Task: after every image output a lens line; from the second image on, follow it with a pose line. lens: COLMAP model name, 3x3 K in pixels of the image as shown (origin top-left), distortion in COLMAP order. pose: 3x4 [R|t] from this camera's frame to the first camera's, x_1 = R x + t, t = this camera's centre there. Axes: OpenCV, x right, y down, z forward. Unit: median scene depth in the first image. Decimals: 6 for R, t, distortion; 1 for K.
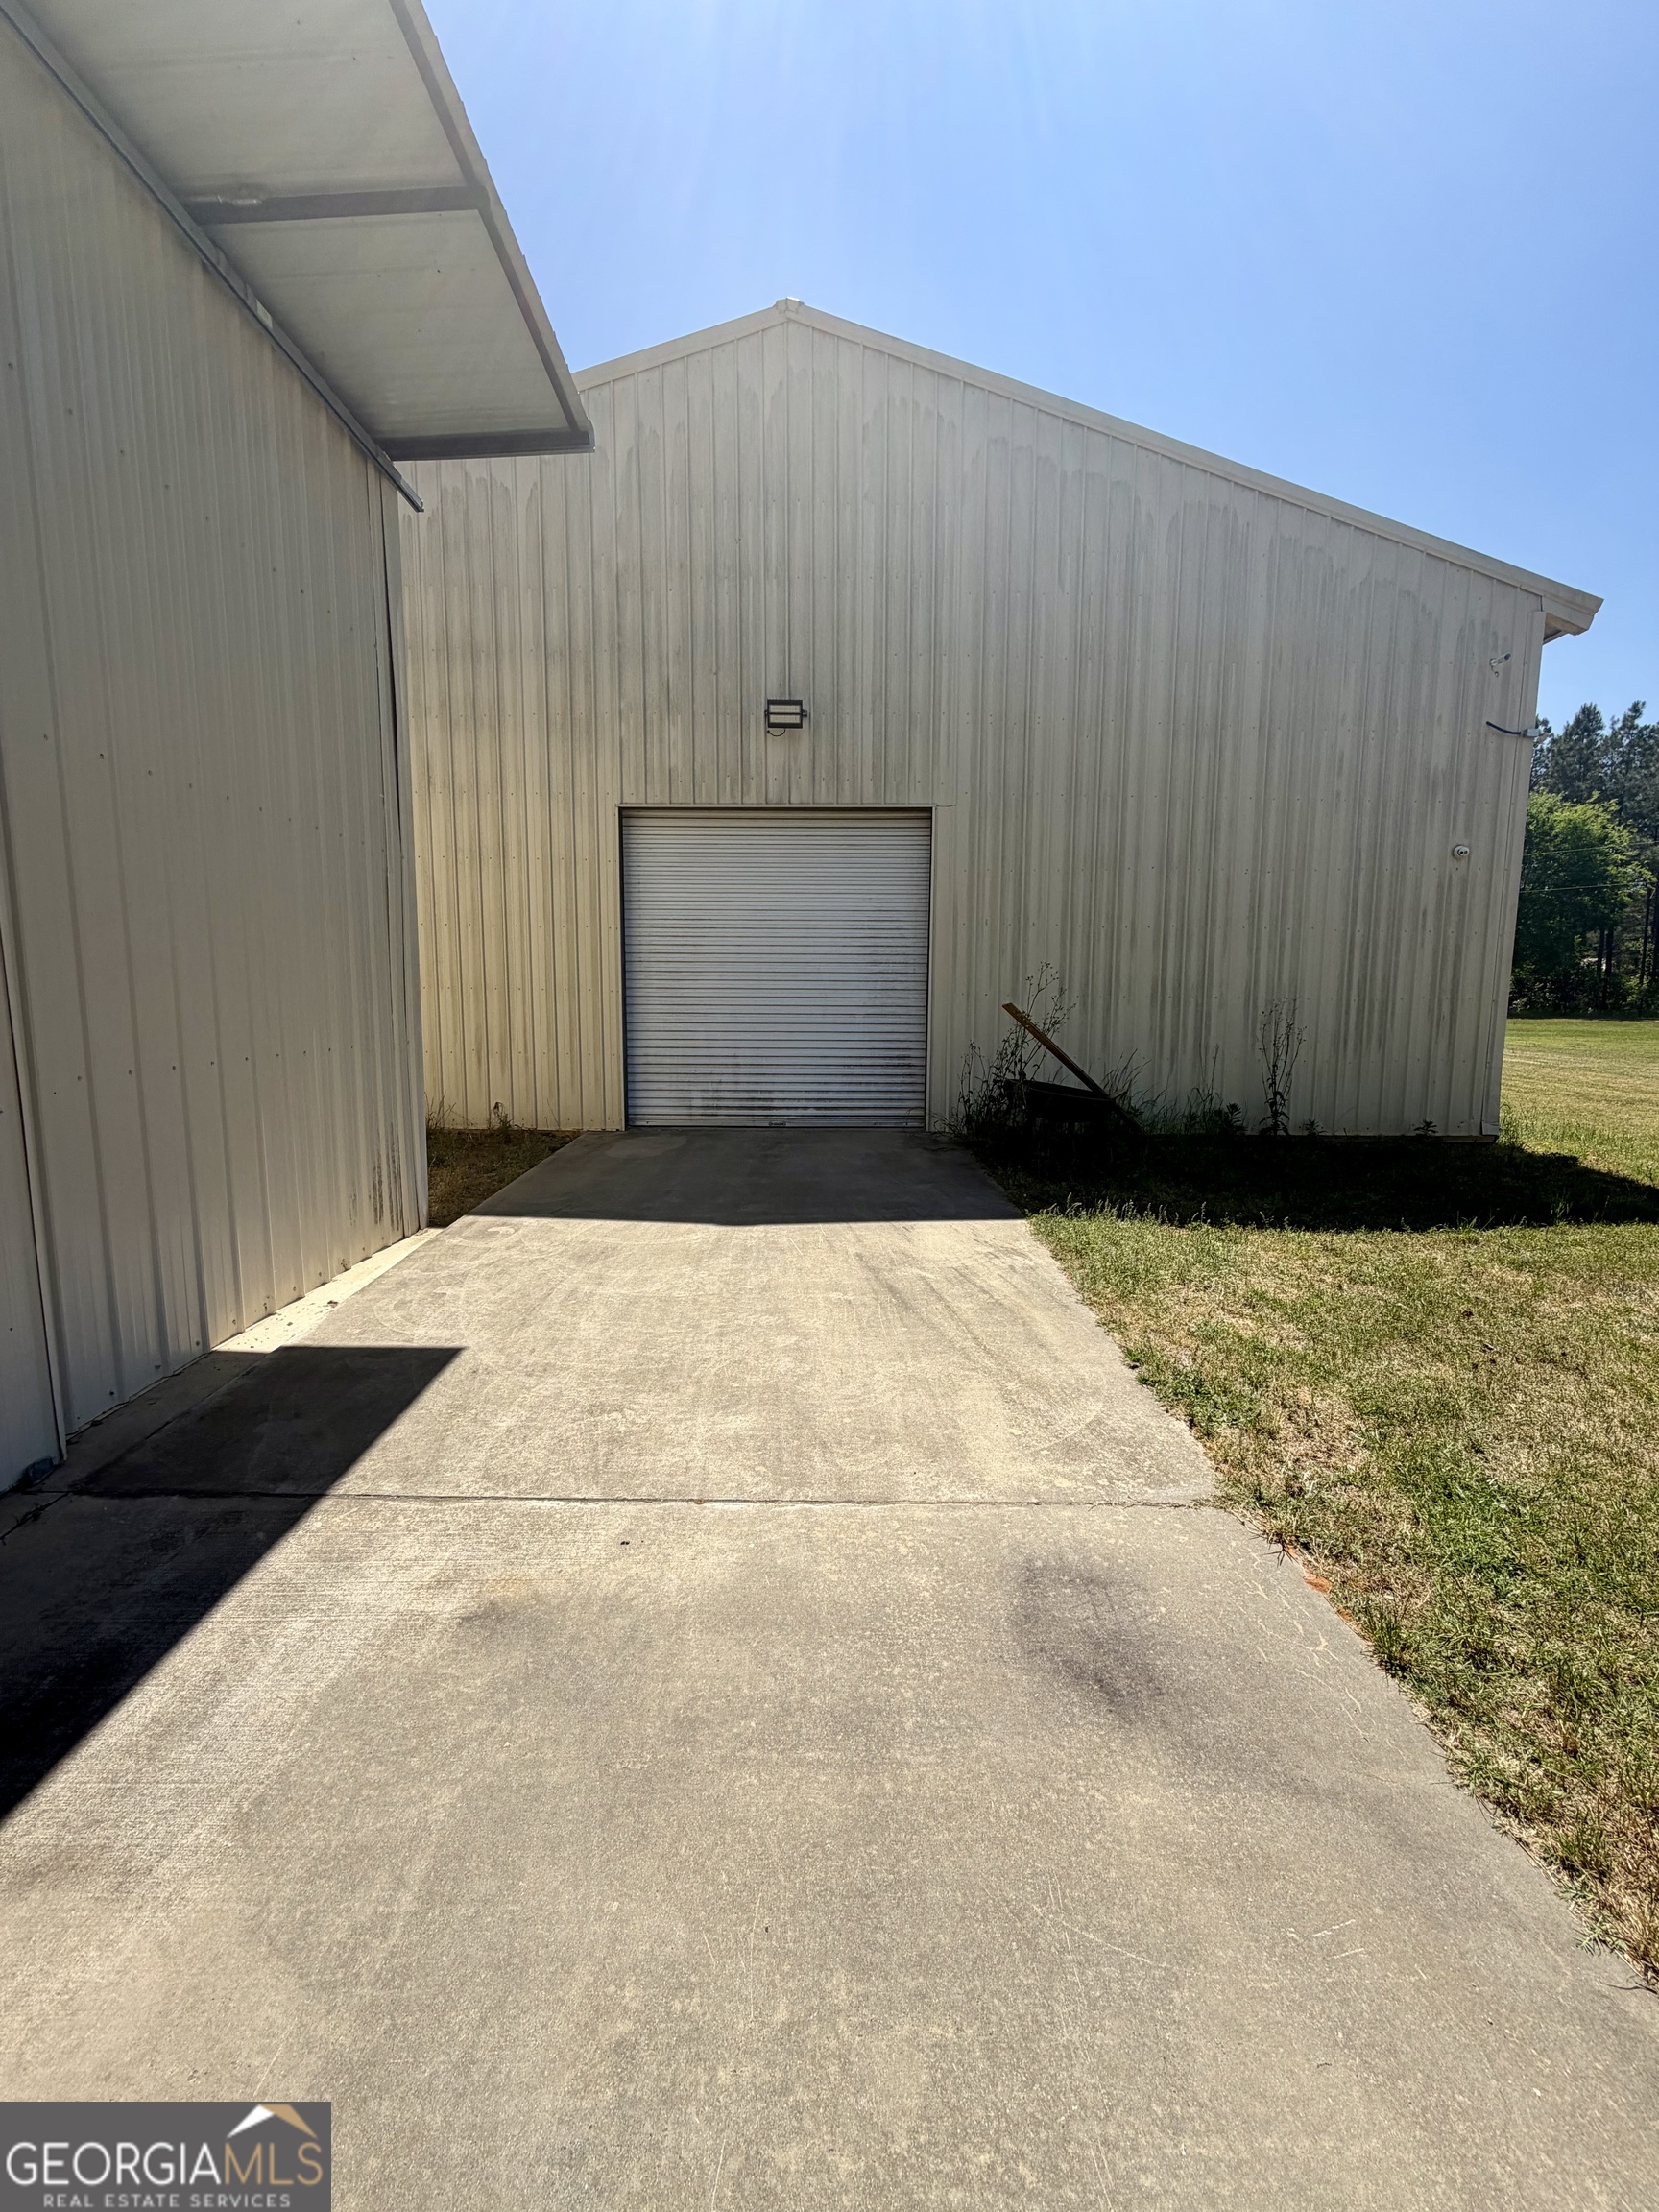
lens RADIAL K [[879.7, 0, 820.5], [0, 879.7, 1099.9], [0, 0, 1]] dist [0.002242, 0.000437]
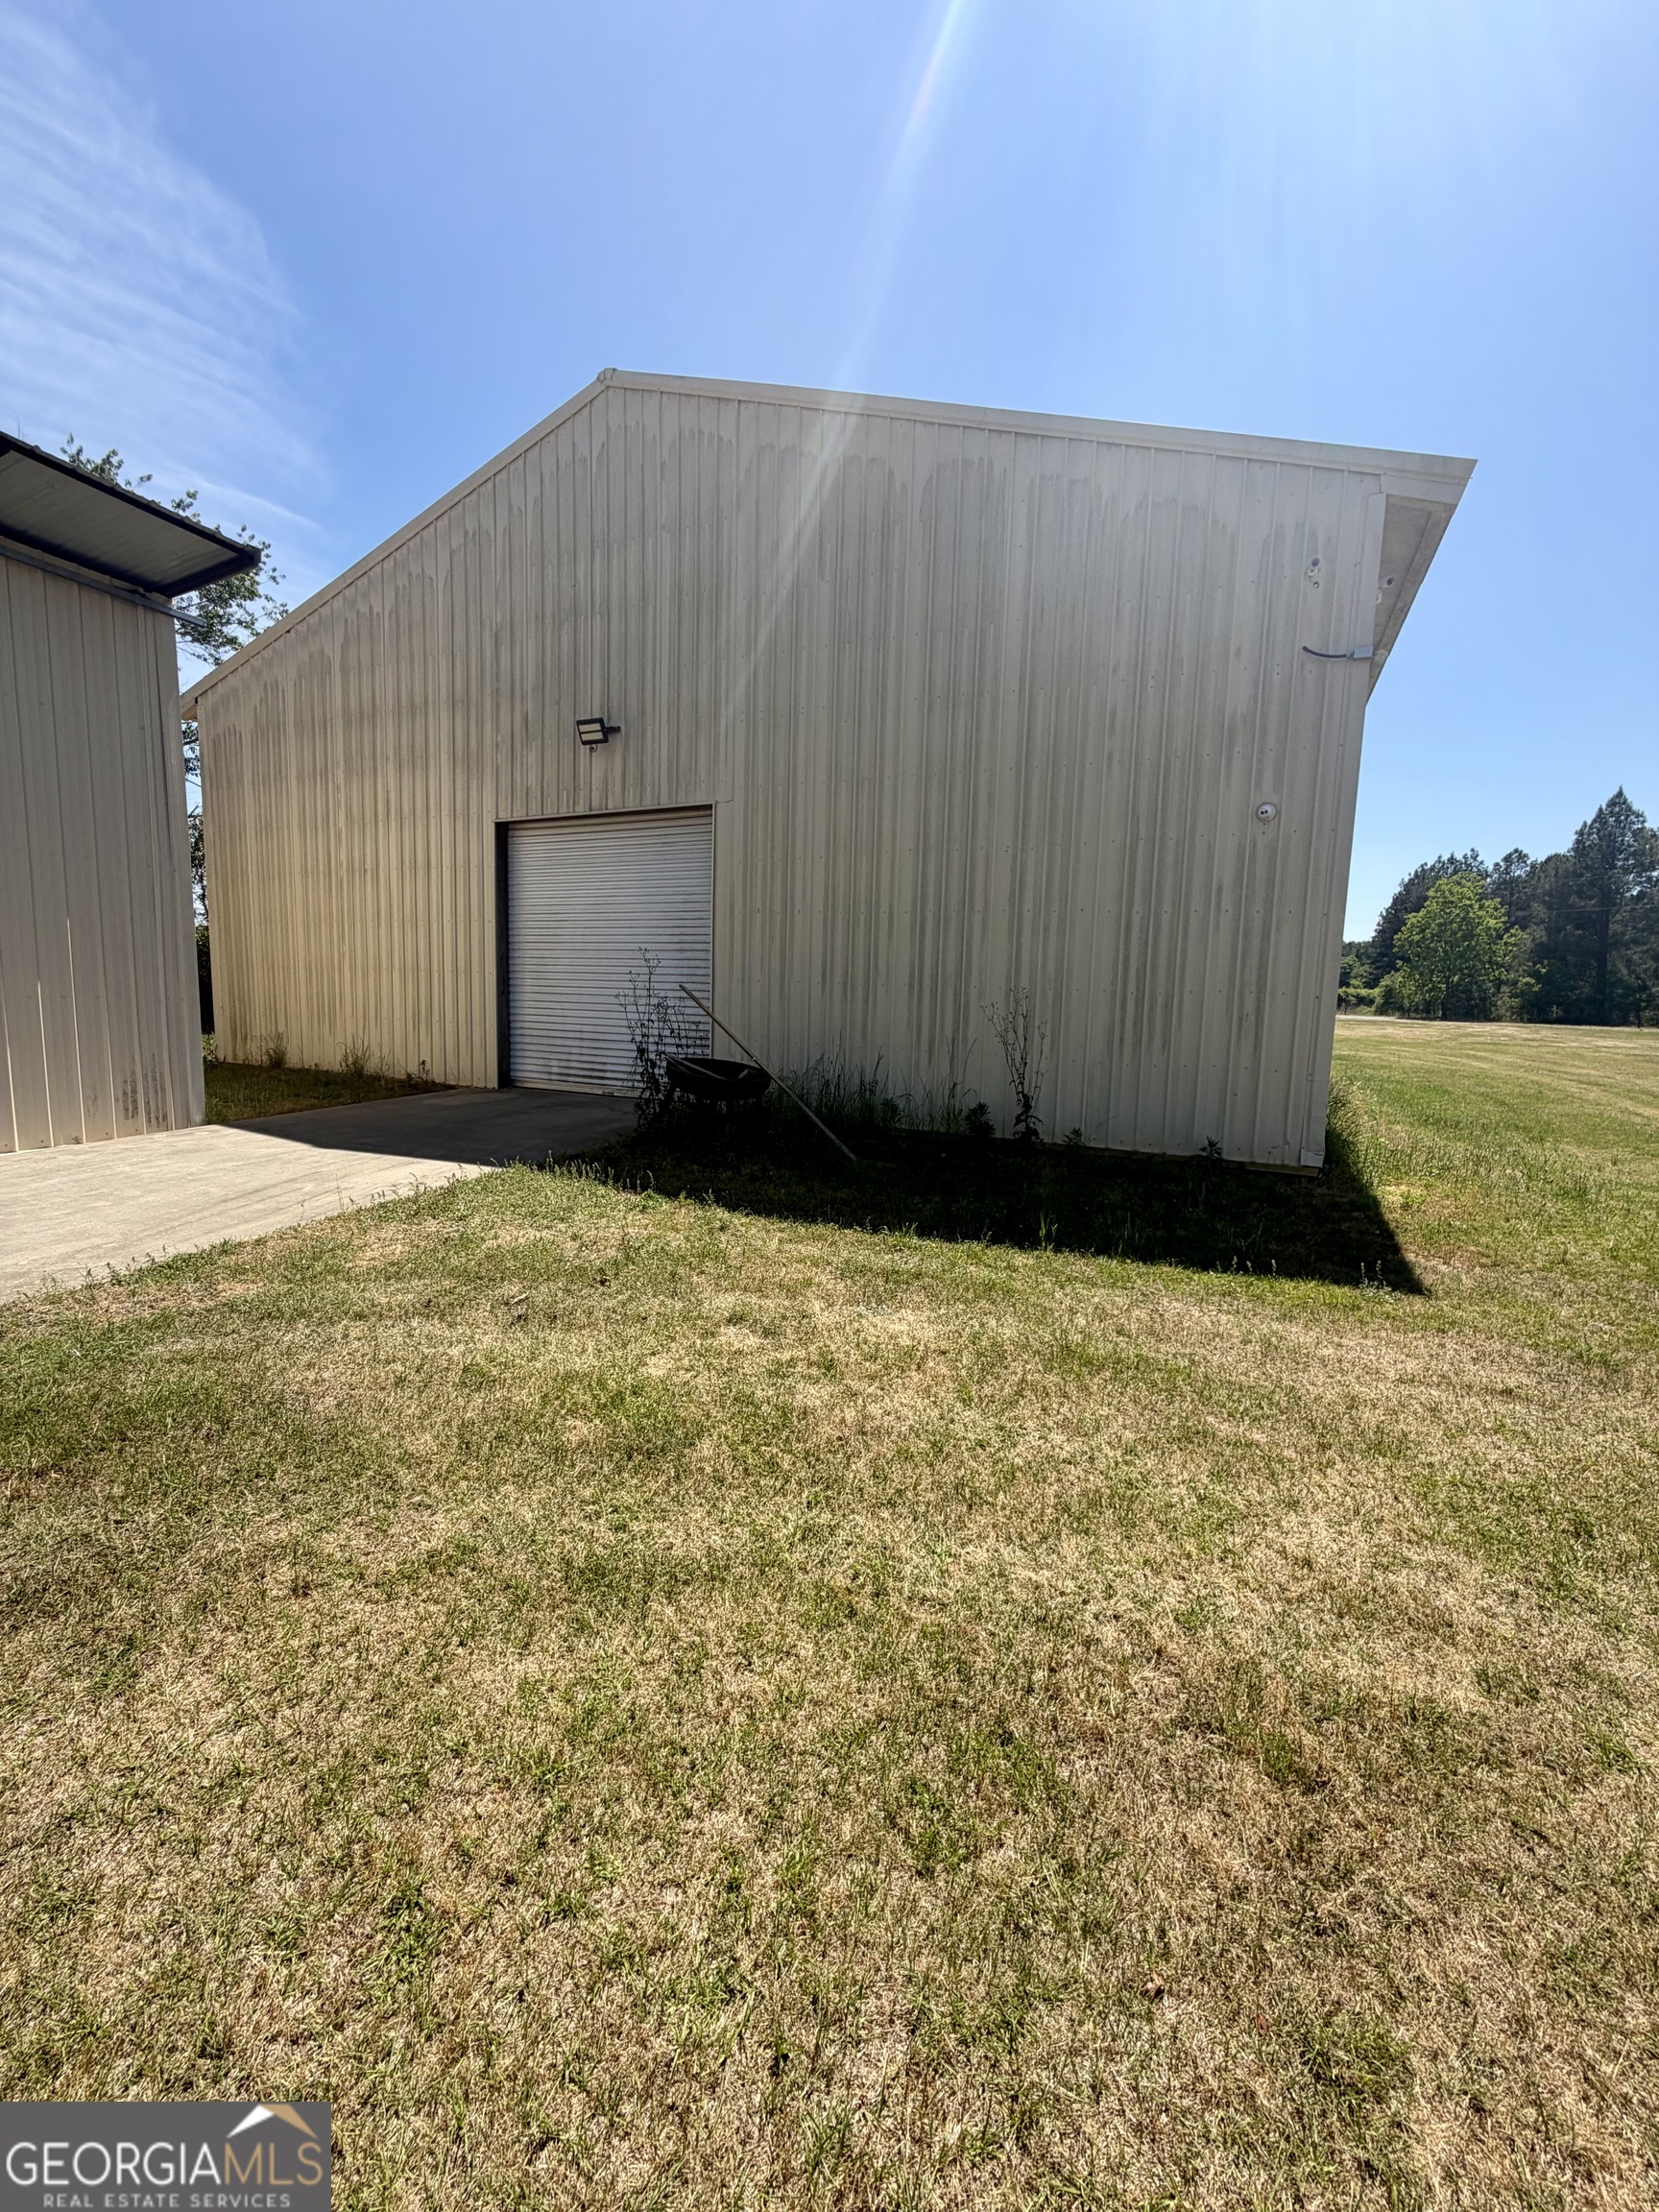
lens RADIAL K [[879.7, 0, 820.5], [0, 879.7, 1099.9], [0, 0, 1]] dist [0.002242, 0.000437]
pose [[0.900250, 0.071848, -0.429403, 0.725761], [-0.073184, 0.997228, 0.013426, 0.001993], [0.429177, 0.019339, 0.903013, 0.097574]]
